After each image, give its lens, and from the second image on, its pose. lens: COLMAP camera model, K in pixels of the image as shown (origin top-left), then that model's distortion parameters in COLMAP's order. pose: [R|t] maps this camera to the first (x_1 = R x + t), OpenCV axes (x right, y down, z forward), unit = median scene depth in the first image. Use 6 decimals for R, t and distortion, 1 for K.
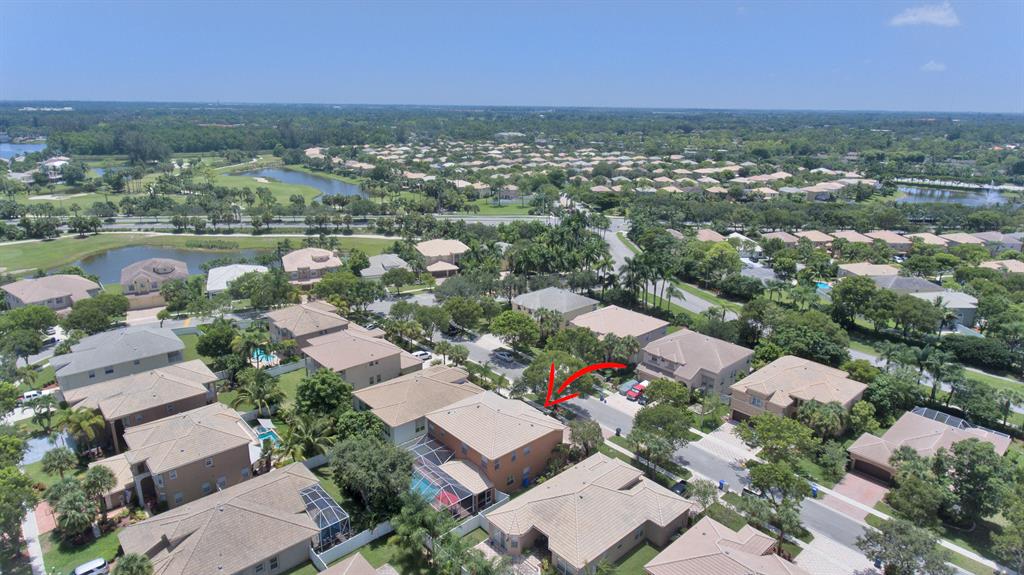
lens RADIAL K [[610.9, 0, 526.6], [0, 610.9, 286.7], [0, 0, 1]] dist [0.000682, -0.002583]
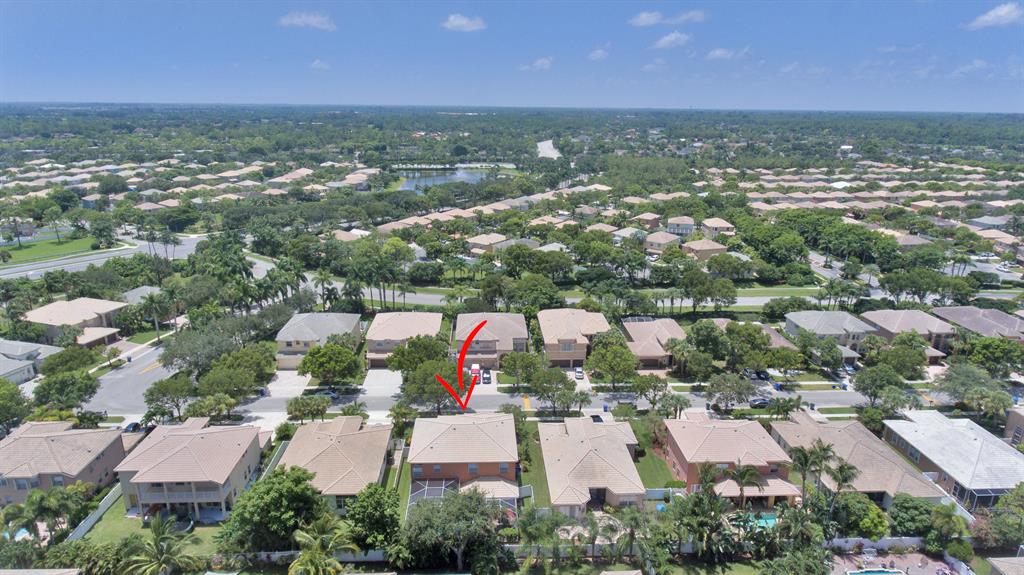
lens RADIAL K [[610.9, 0, 526.6], [0, 610.9, 286.7], [0, 0, 1]] dist [0.000682, -0.002583]
pose [[0.618254, -0.227725, 0.752265, -0.355800], [0.218875, 0.969130, 0.113491, -0.057110], [-0.754888, 0.094486, 0.649012, 0.126684]]
